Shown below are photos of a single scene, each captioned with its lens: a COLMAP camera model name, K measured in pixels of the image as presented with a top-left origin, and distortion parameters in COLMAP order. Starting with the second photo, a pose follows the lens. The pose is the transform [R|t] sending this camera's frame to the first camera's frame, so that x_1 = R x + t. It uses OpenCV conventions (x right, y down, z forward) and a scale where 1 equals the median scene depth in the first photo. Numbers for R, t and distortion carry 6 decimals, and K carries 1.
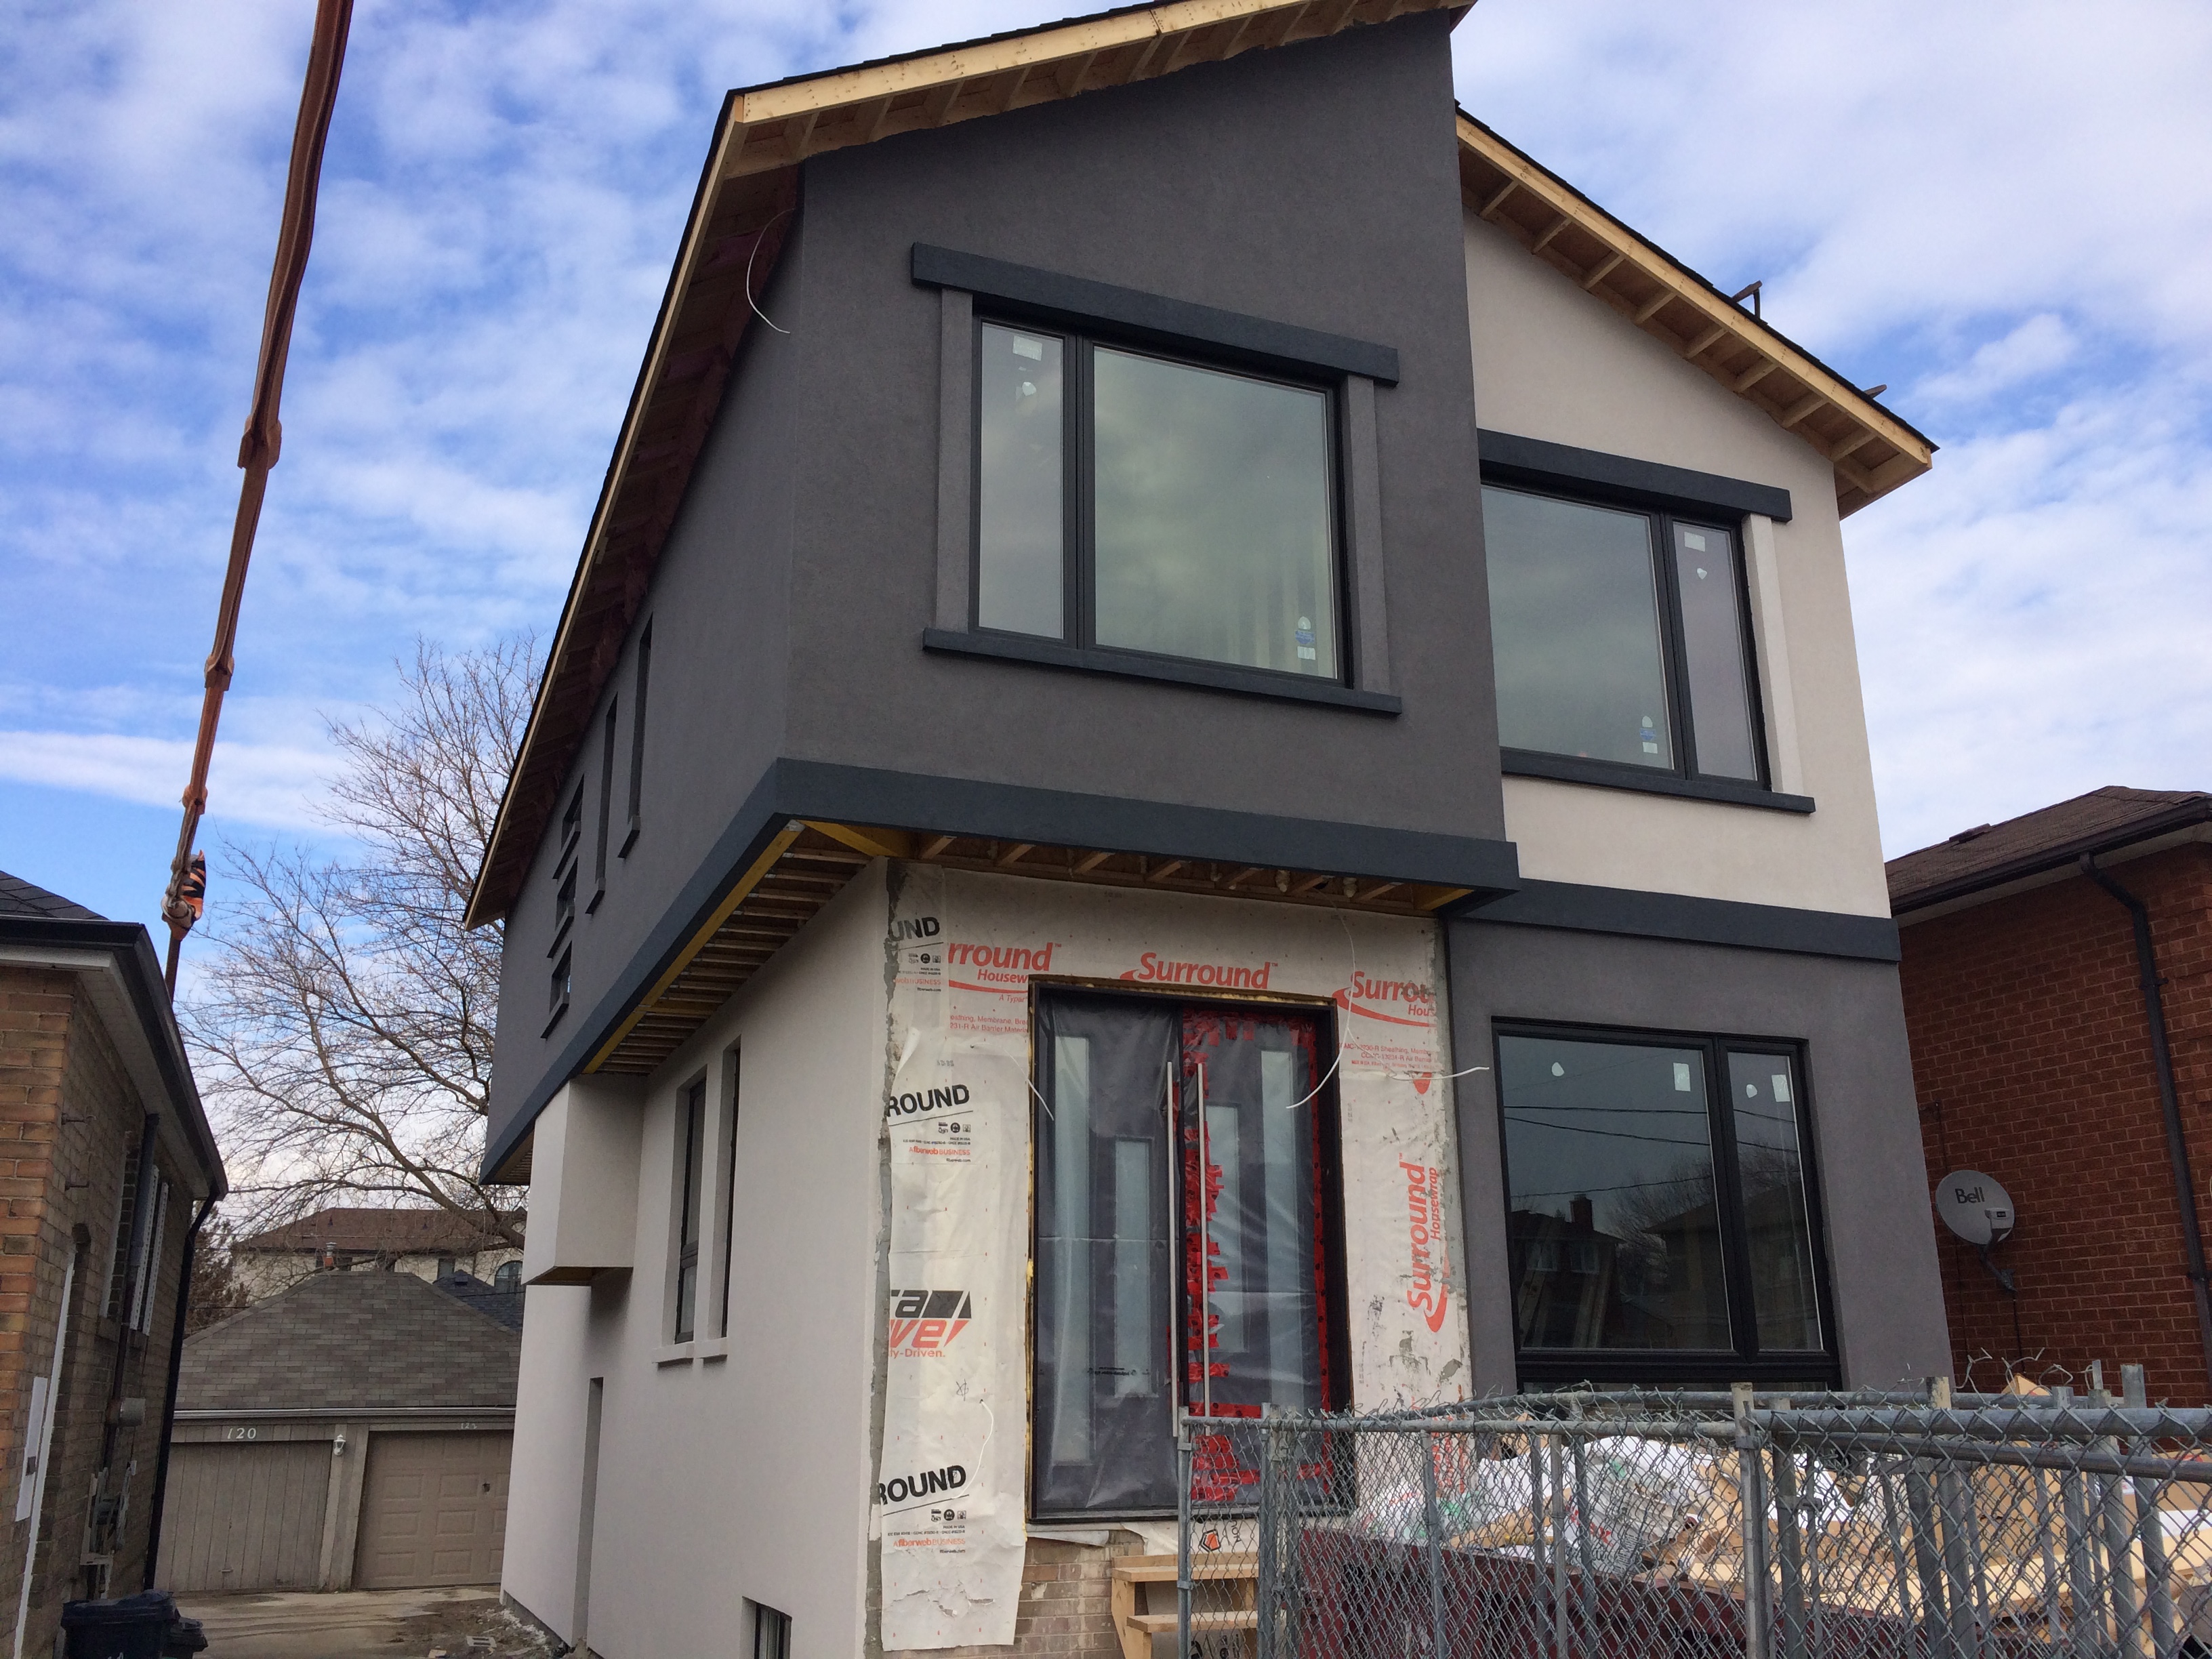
lens RADIAL K [[1870.2, 0, 1106.0], [0, 1870.2, 829.5], [0, 0, 1]] dist [0.057280, -0.078973]
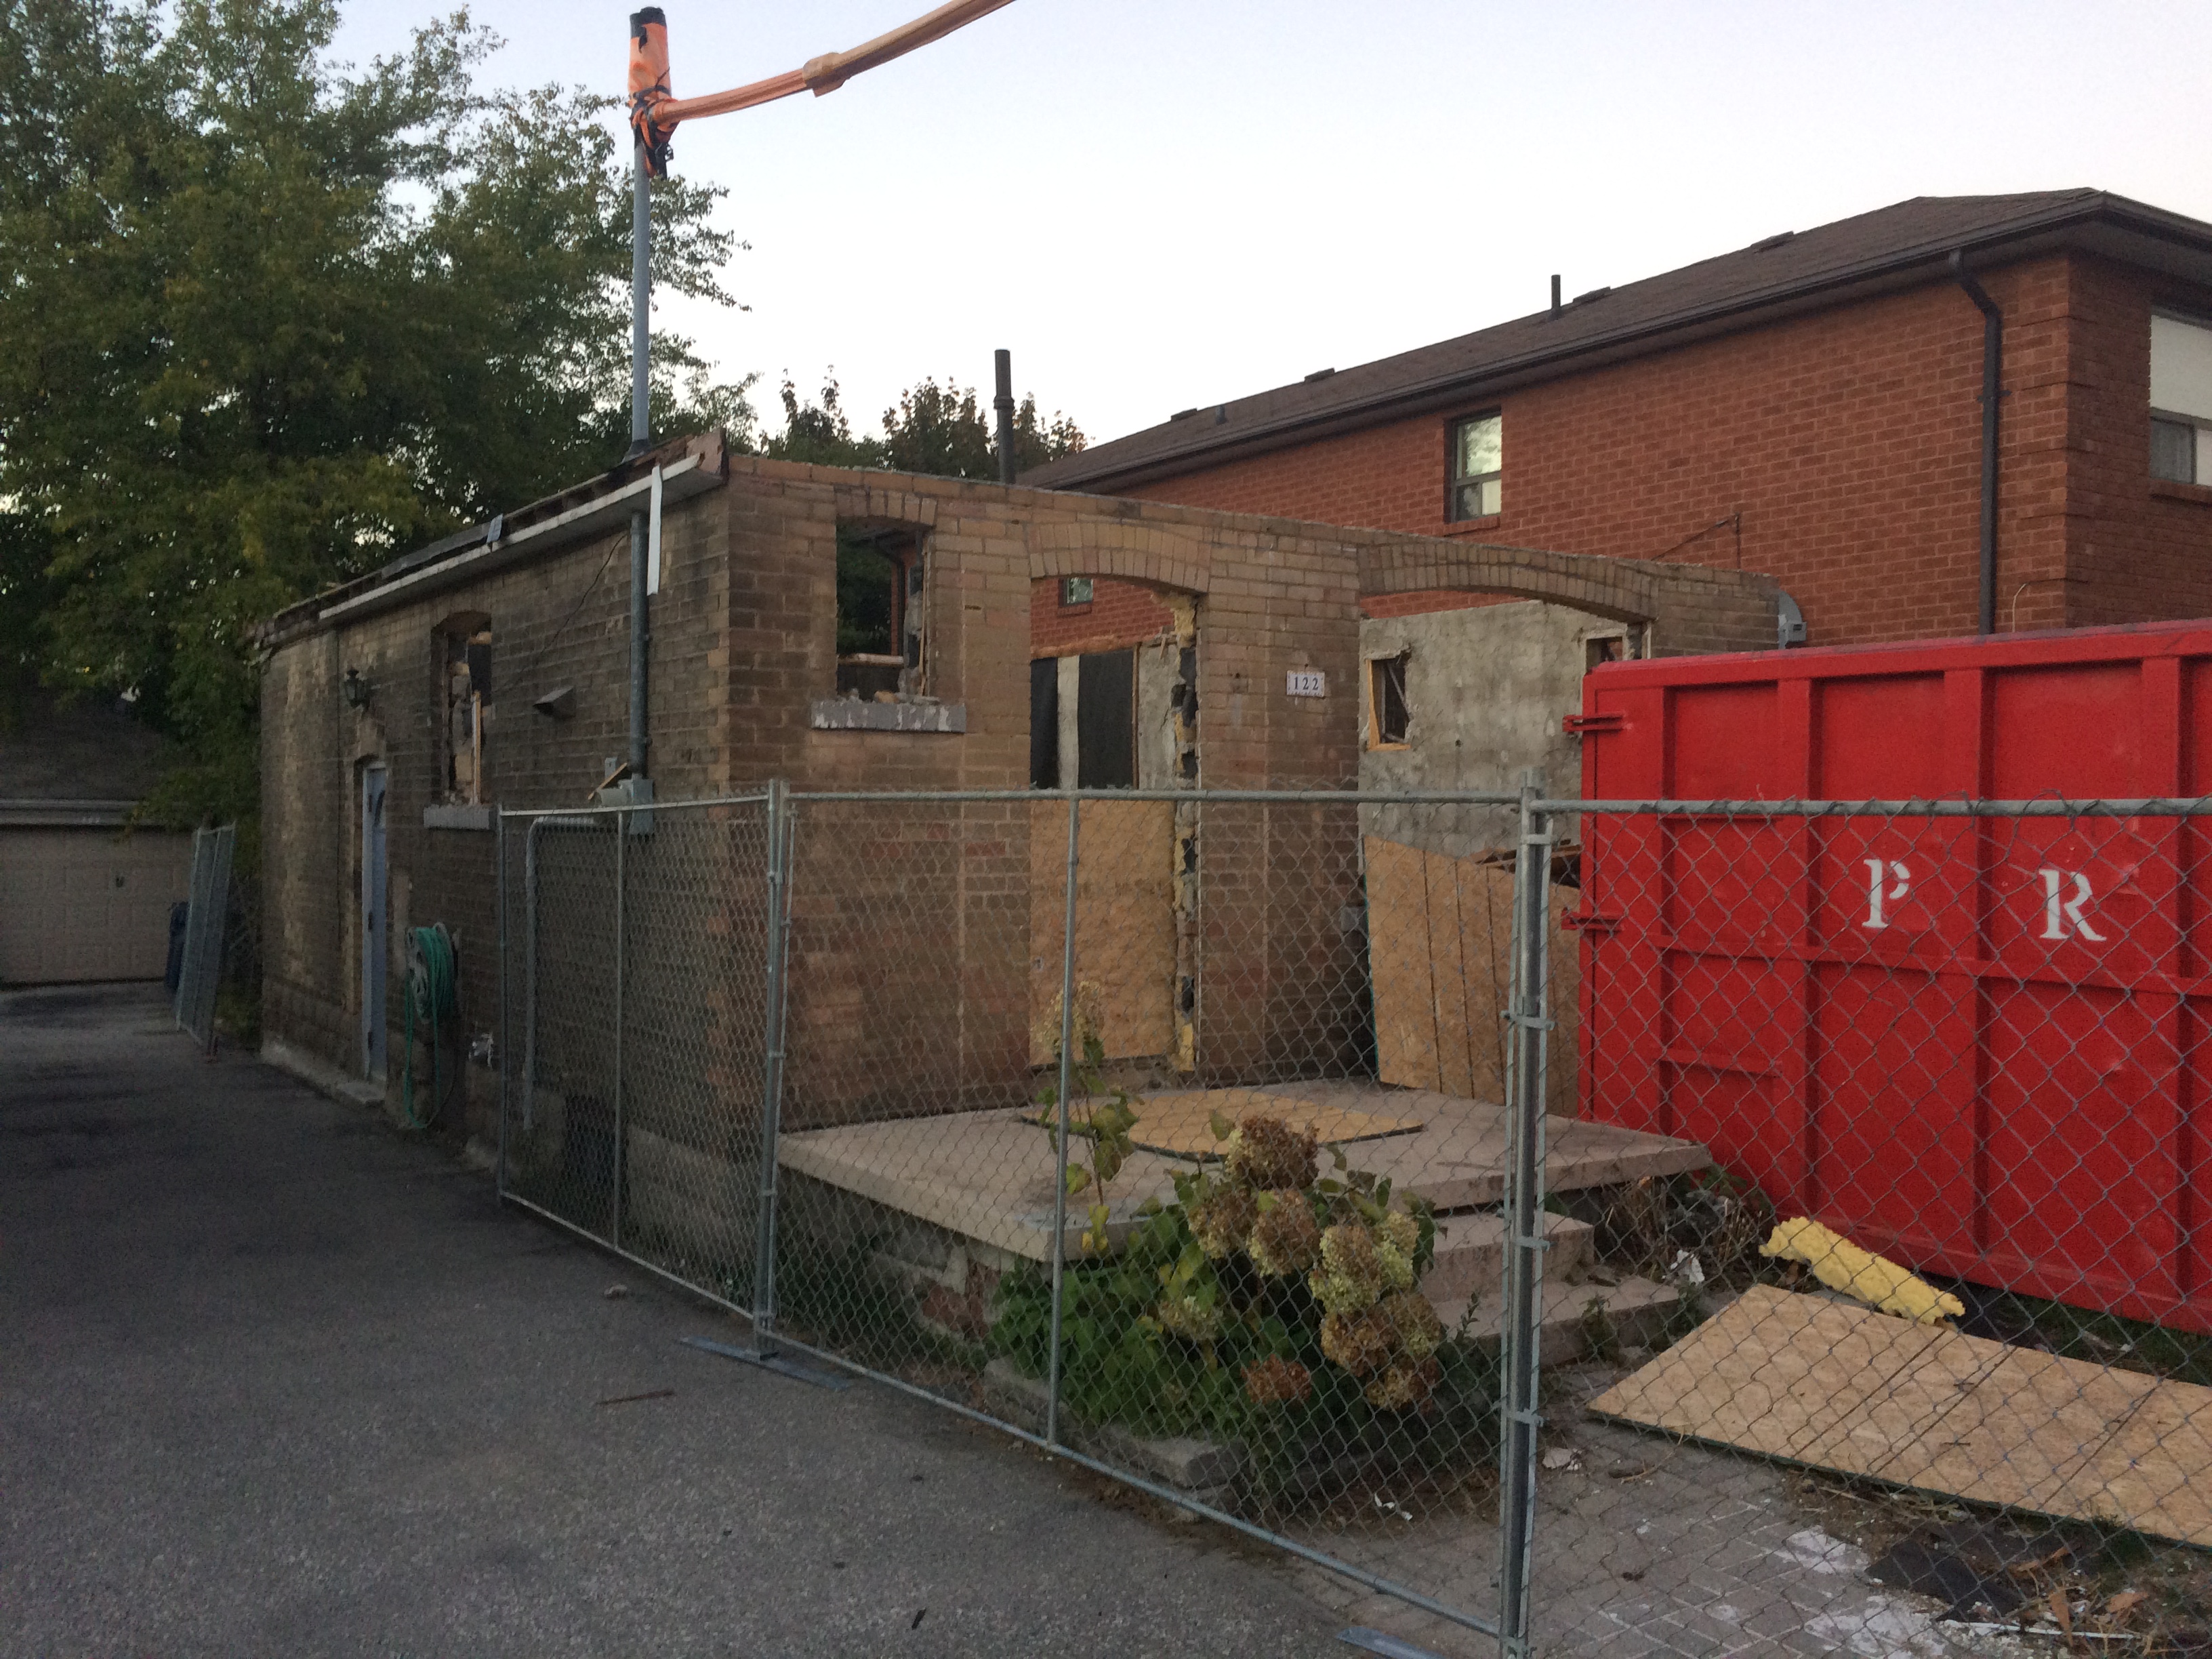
lens RADIAL K [[1862.0, 0, 1106.0], [0, 1862.0, 829.5], [0, 0, 1]] dist [0.044963, -0.005594]
pose [[0.979727, 0.008449, 0.200161, -0.095332], [-0.068239, 0.953440, 0.293762, 0.045941], [-0.188359, -0.301465, 0.934687, 0.127178]]
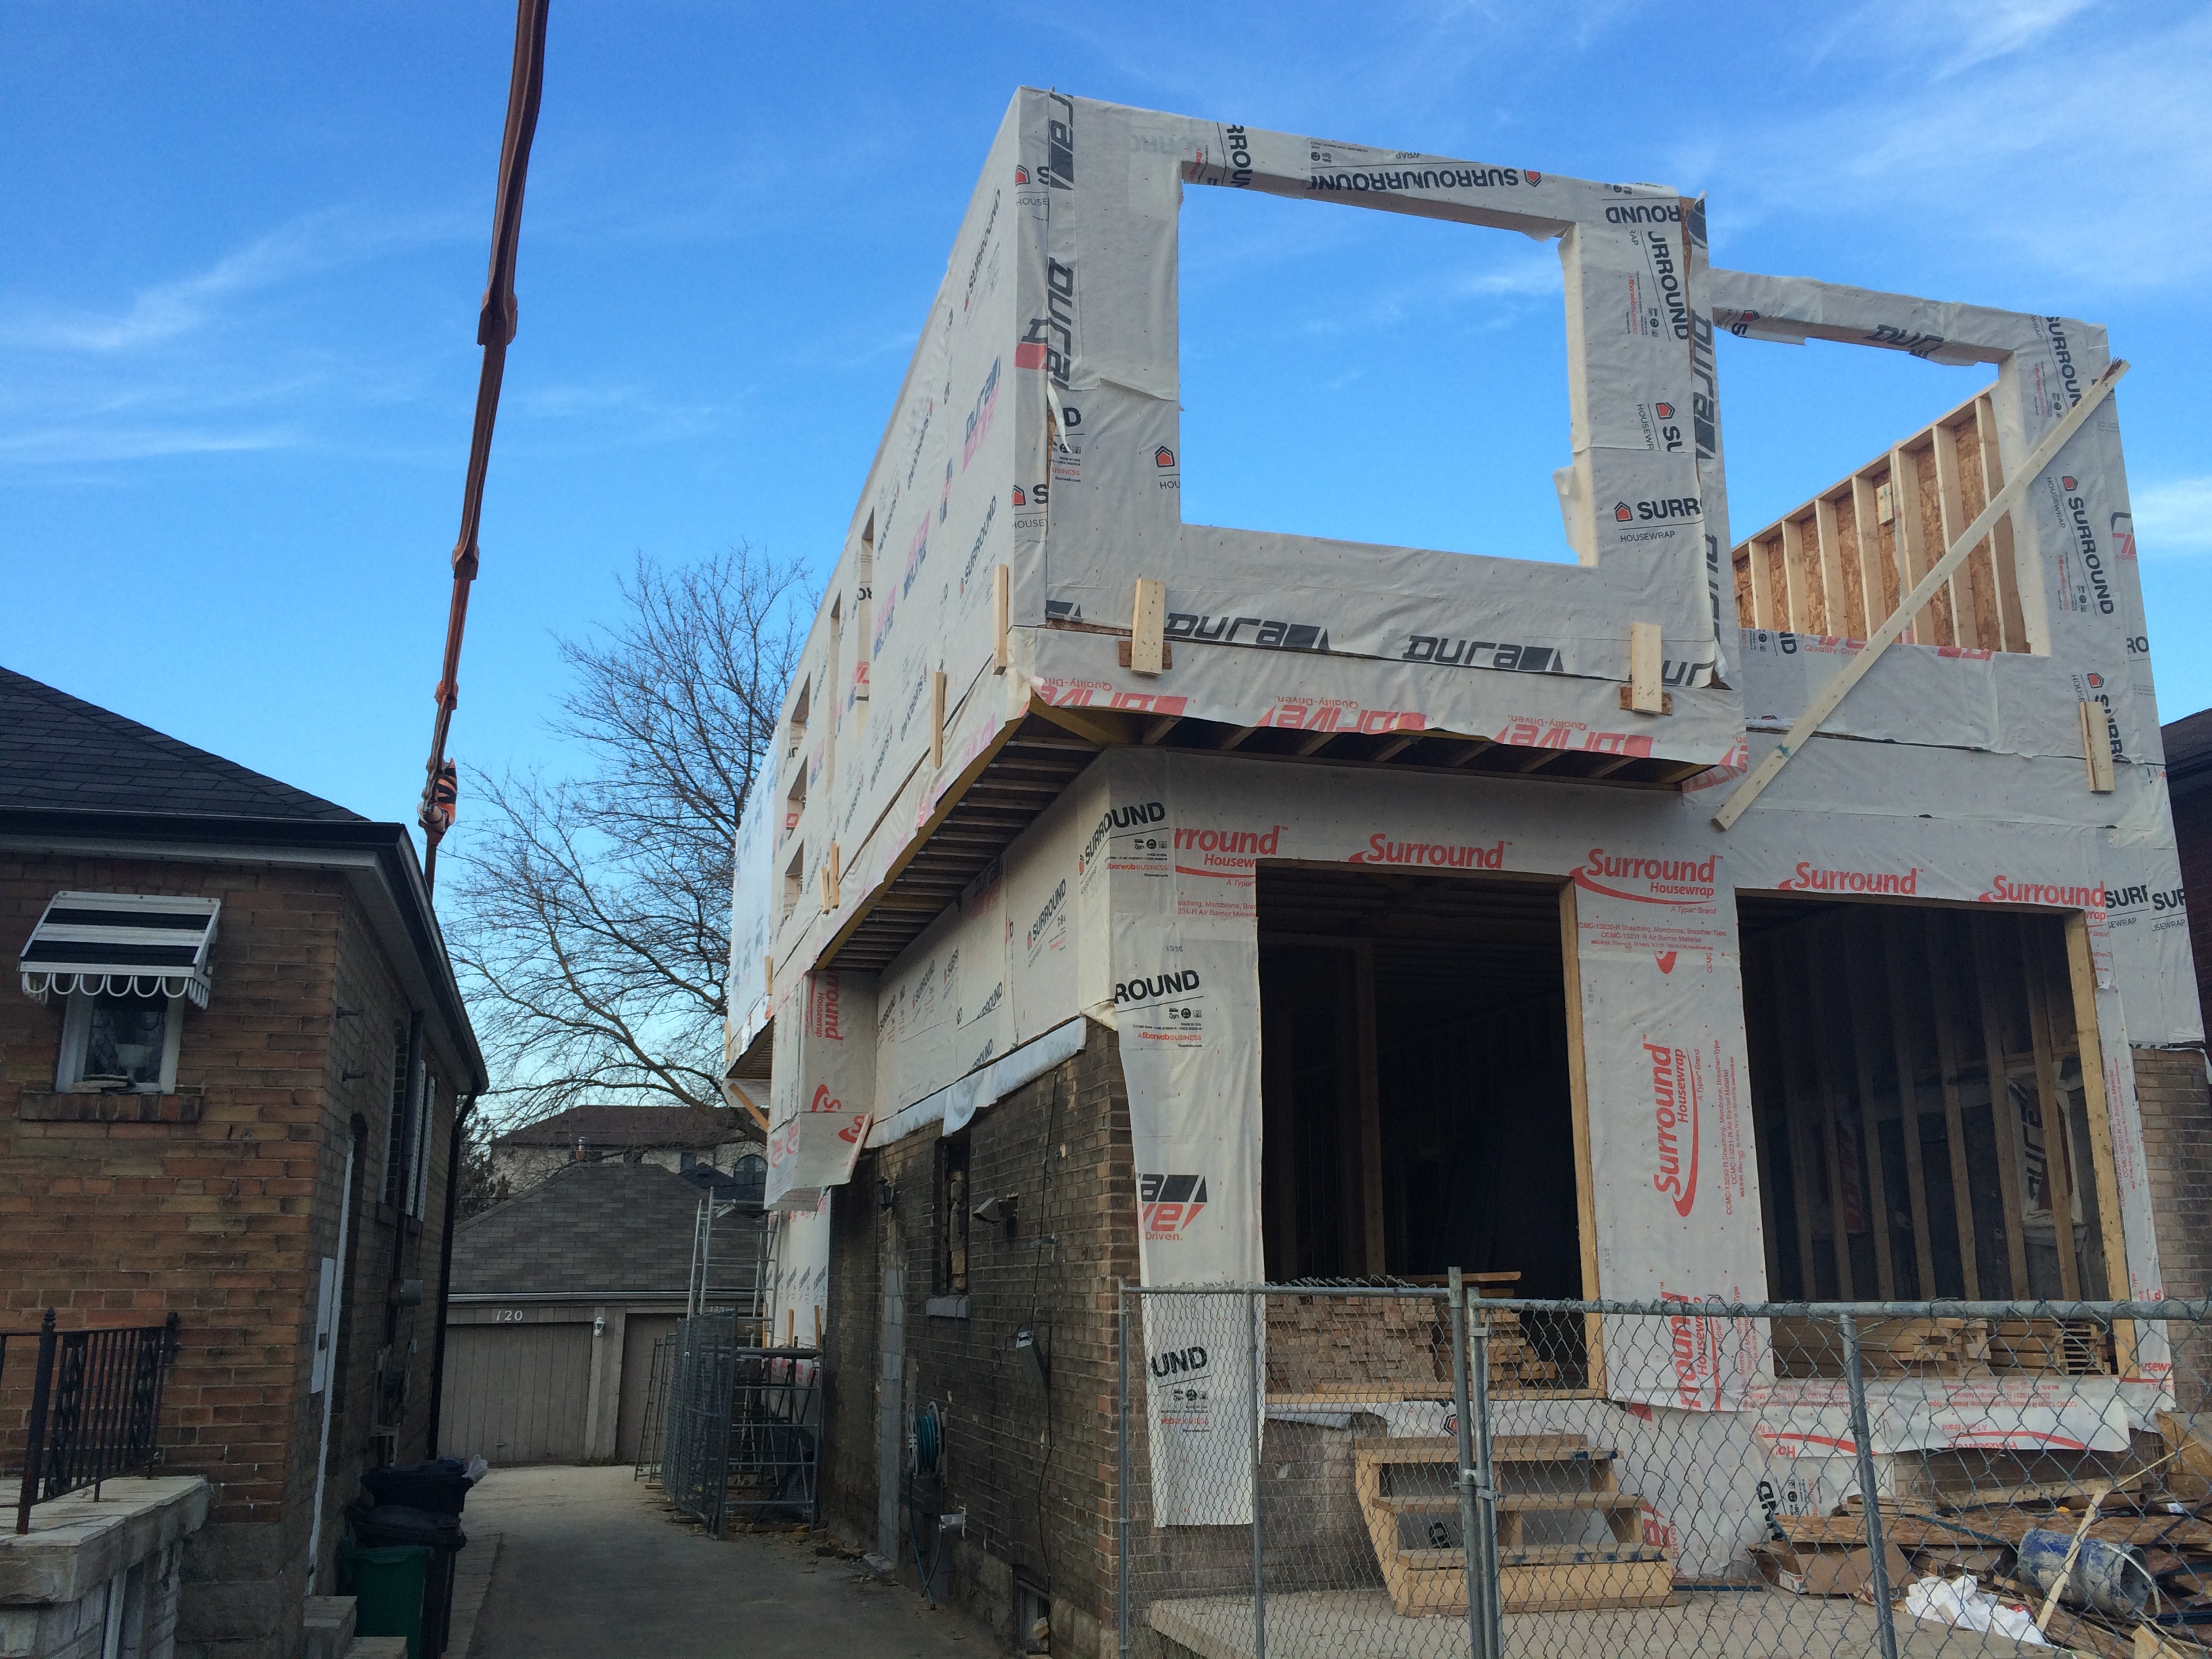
lens RADIAL K [[1862.0, 0, 1106.0], [0, 1862.0, 829.5], [0, 0, 1]] dist [0.044963, -0.005594]
pose [[0.993875, -0.023758, -0.107929, -0.012086], [0.029413, 0.998260, 0.051105, 0.008818], [0.106527, -0.053966, 0.992844, 0.016322]]
